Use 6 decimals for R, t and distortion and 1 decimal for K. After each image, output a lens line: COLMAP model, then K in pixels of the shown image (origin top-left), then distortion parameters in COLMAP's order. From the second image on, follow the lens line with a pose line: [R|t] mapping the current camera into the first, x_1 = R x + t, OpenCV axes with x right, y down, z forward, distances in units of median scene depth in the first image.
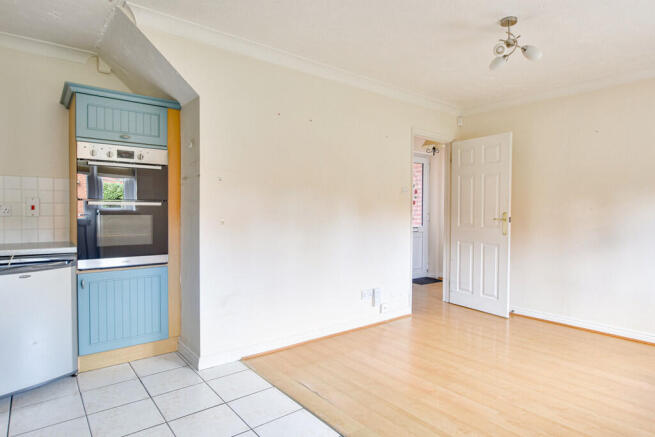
lens RADIAL K [[373.7, 0, 327.5], [0, 373.7, 218.5], [0, 0, 1]] dist [-0.003615, -0.000742]
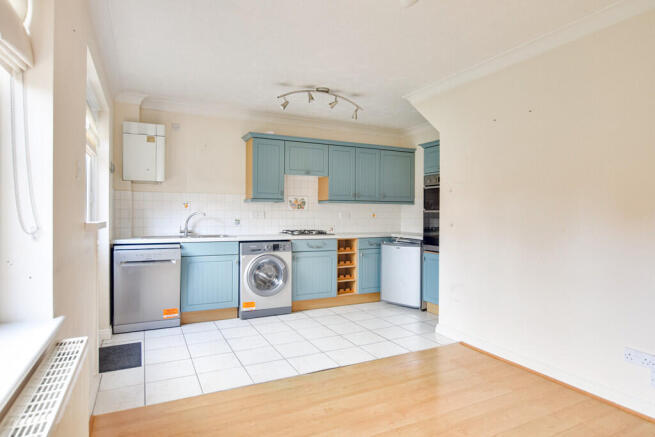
lens RADIAL K [[373.7, 0, 327.5], [0, 373.7, 218.5], [0, 0, 1]] dist [-0.003615, -0.000742]
pose [[-0.220643, -0.001604, -0.975353, 1.173705], [-0.022741, 0.999735, 0.003500, -0.004525], [0.975090, 0.022953, -0.220621, 0.992823]]
